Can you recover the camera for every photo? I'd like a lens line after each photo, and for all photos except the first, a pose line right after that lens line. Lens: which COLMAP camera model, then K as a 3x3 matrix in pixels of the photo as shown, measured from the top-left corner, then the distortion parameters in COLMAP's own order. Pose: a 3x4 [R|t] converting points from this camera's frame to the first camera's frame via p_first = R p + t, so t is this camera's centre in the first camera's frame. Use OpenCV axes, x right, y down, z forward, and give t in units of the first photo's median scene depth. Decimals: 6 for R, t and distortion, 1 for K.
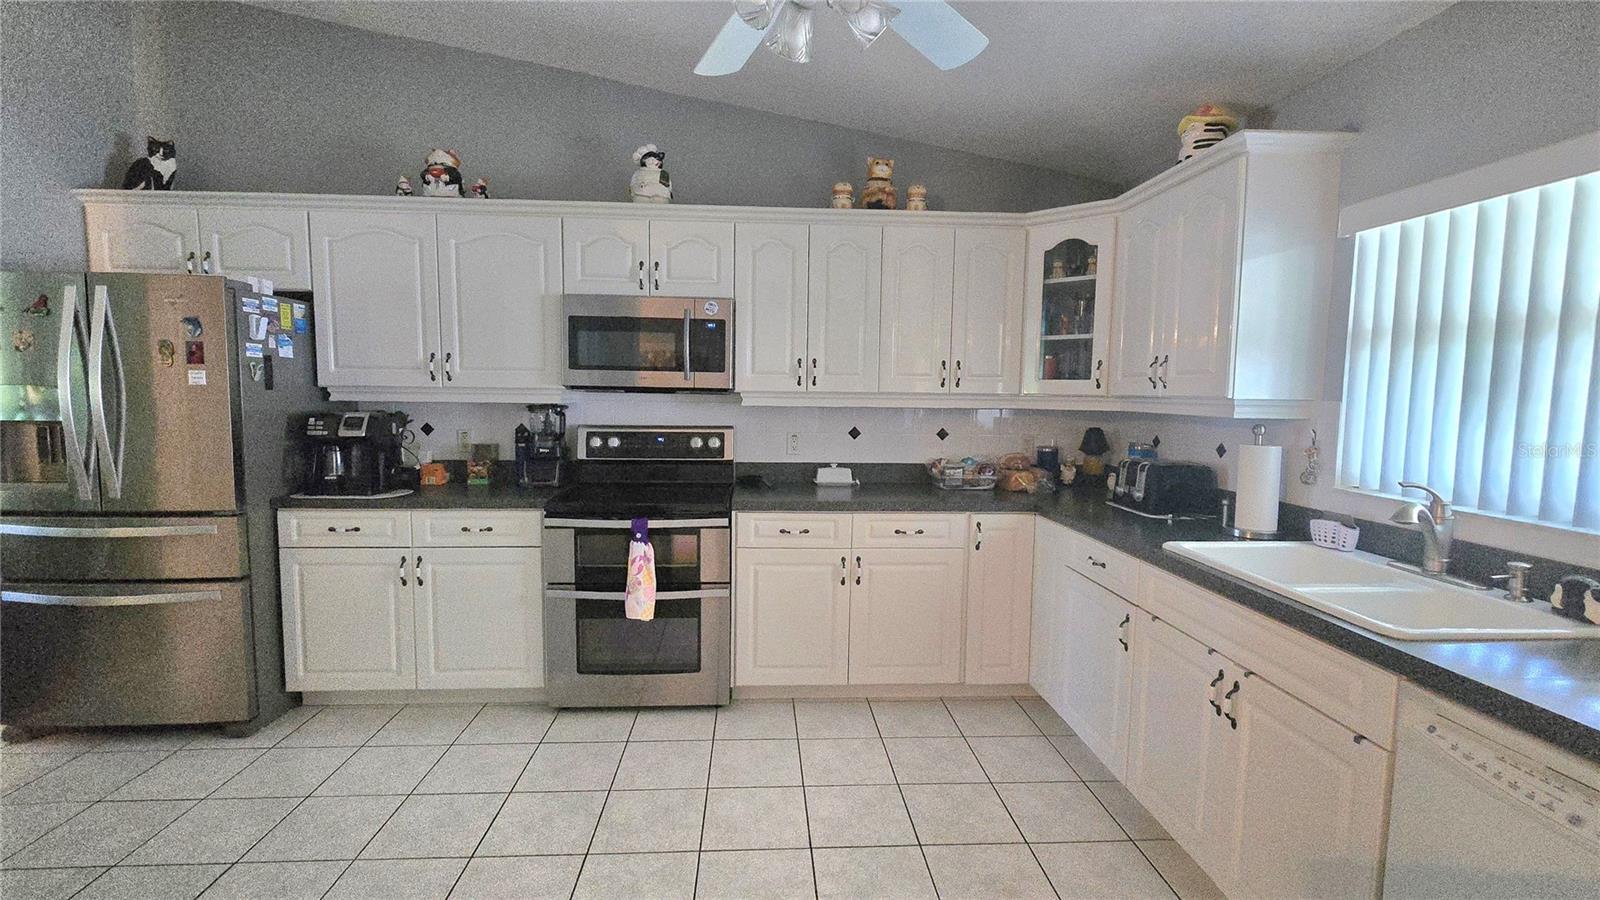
lens RADIAL K [[696.5, 0, 801.1], [0, 696.5, 451.2], [0, 0, 1]] dist [0.002687, 0.000114]
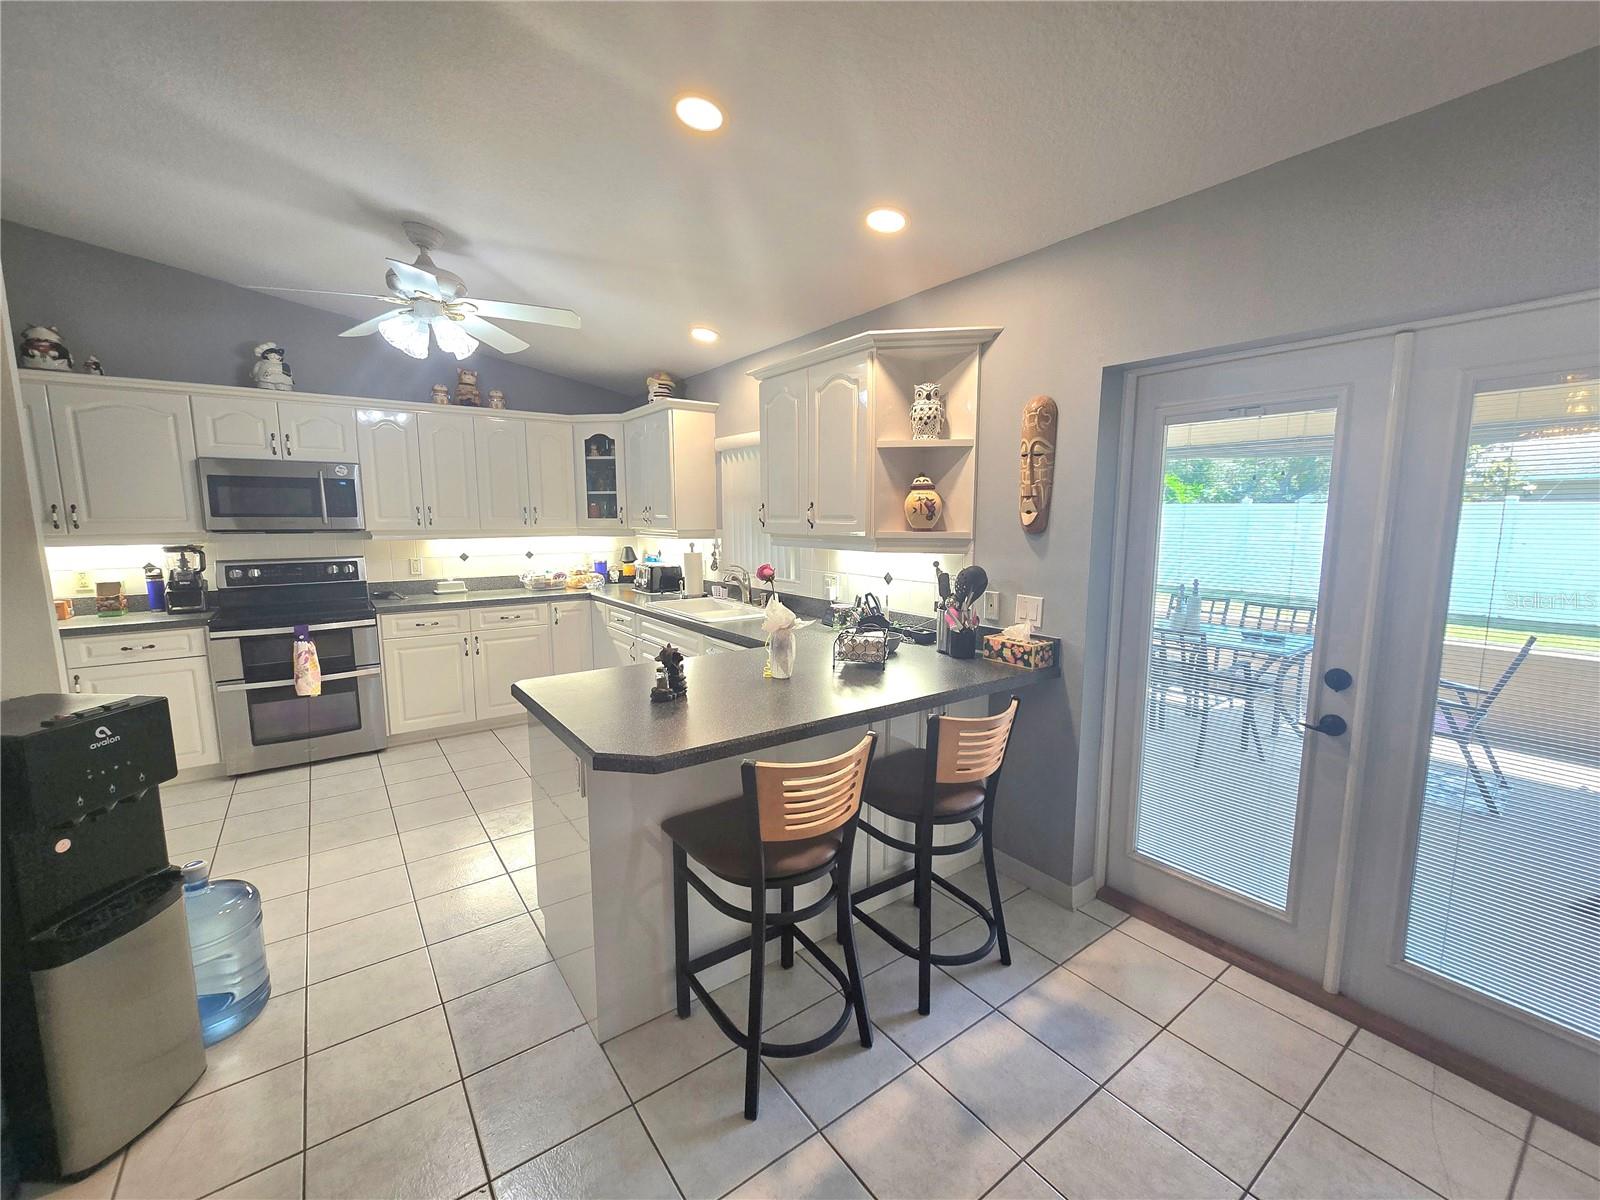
lens RADIAL K [[653.7, 0, 802.7], [0, 653.7, 602.5], [0, 0, 1]] dist [-0.000665, -0.000115]
pose [[0.835205, -0.085898, 0.543189, -0.091768], [0.058822, 0.996013, 0.067062, 0.021570], [-0.546784, -0.024059, 0.836928, -0.594200]]
